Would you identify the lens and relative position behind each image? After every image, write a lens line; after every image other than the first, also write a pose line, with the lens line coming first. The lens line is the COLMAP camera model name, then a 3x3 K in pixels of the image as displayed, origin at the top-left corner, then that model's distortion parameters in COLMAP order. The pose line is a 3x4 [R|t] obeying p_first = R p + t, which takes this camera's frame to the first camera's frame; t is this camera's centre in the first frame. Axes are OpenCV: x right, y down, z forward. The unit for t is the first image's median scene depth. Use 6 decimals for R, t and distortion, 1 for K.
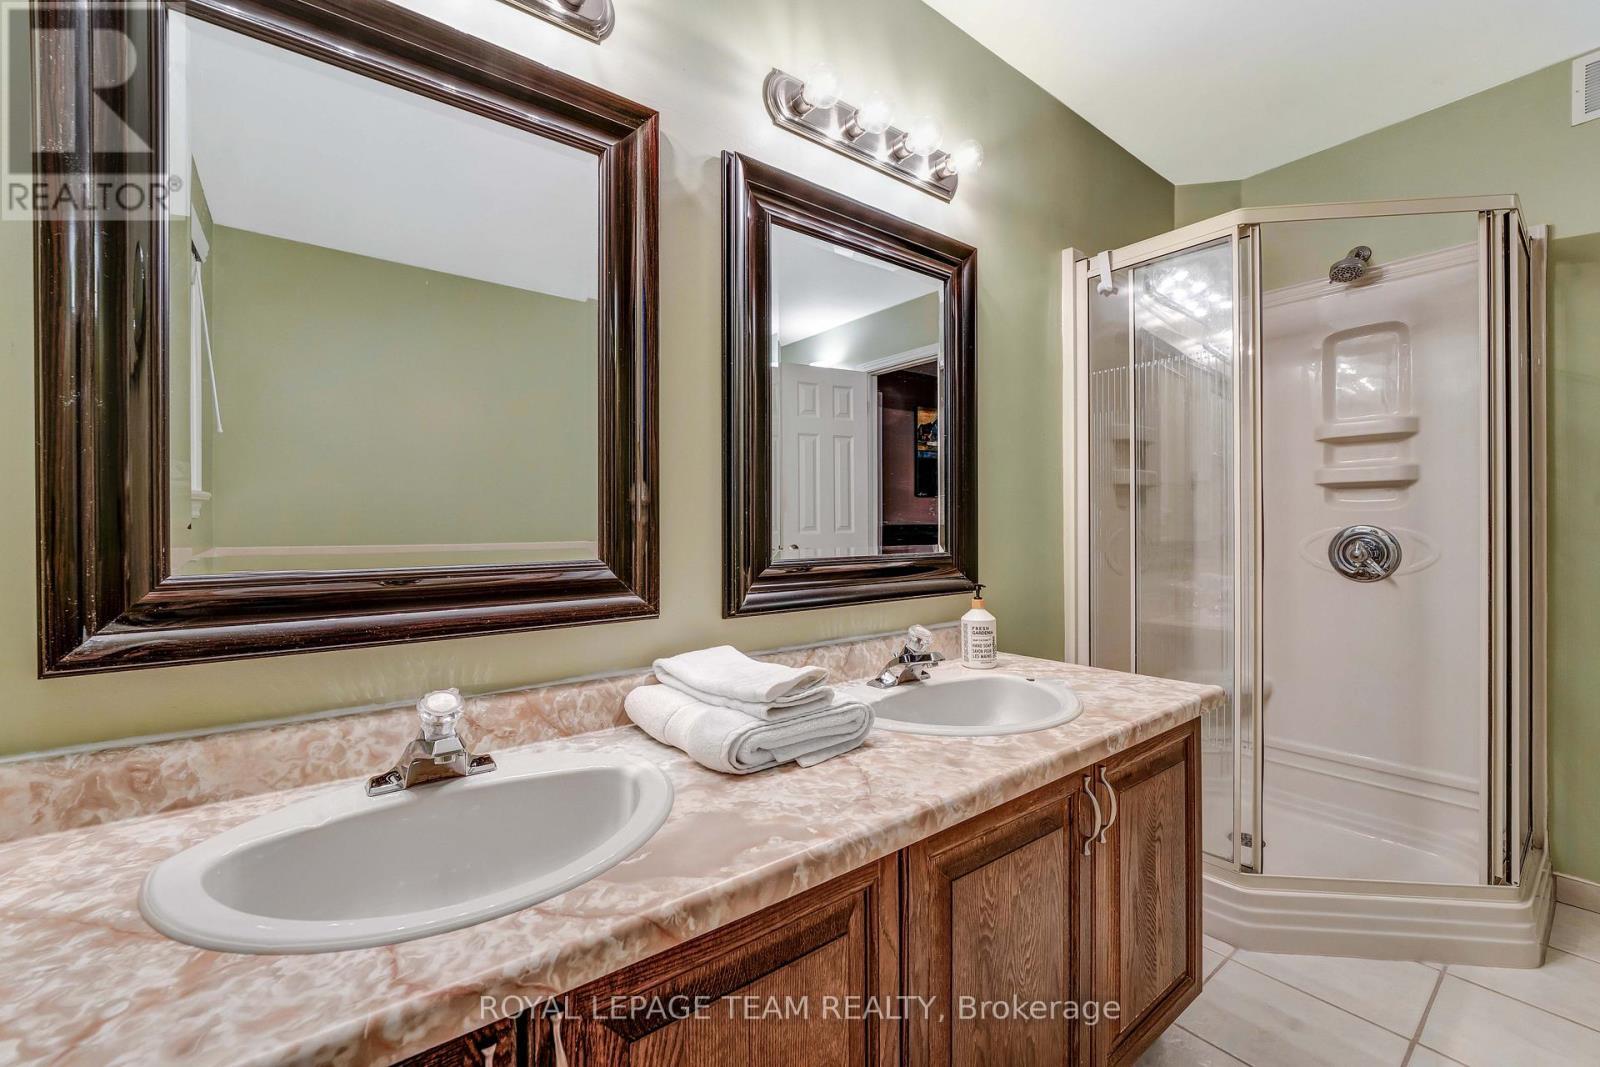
lens RADIAL K [[651.1, 0, 802.1], [0, 651.1, 547.9], [0, 0, 1]] dist [-0.025727, 0.005200]
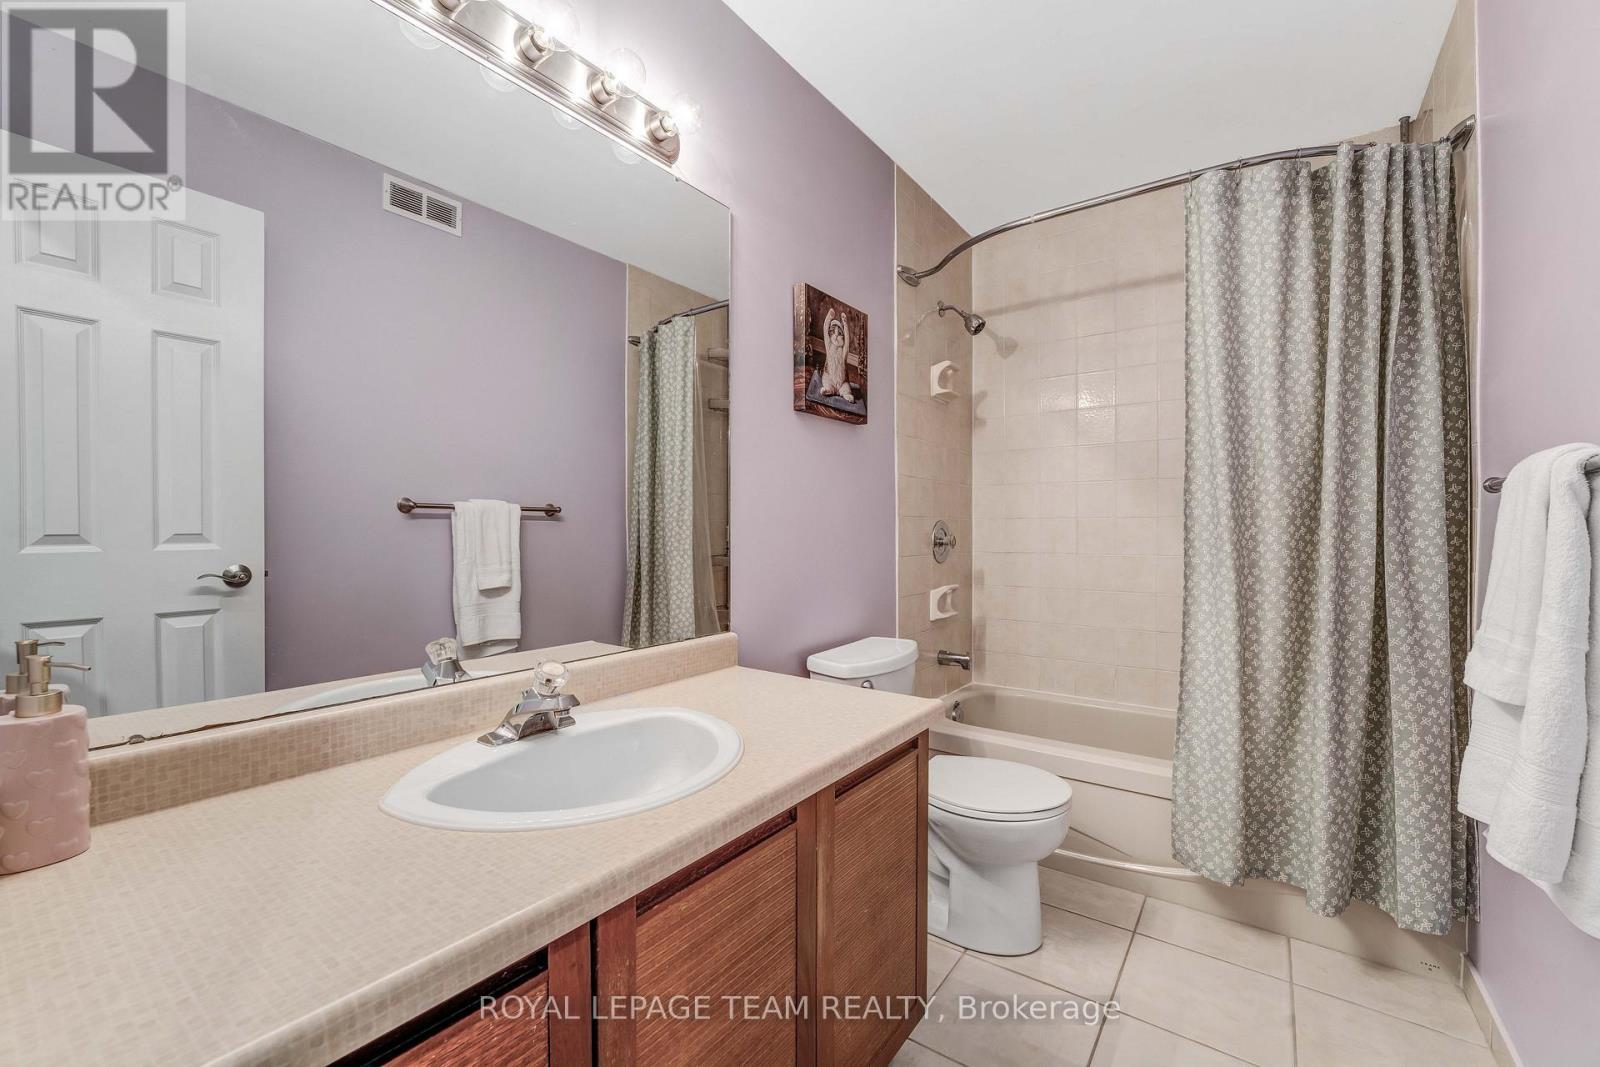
lens RADIAL K [[651.1, 0, 802.1], [0, 651.1, 547.9], [0, 0, 1]] dist [-0.025727, 0.005200]
pose [[0.953467, 0.002995, 0.301483, 0.146100], [0.000619, 0.999929, -0.011890, -0.002271], [-0.301497, 0.011523, 0.953397, 0.111363]]
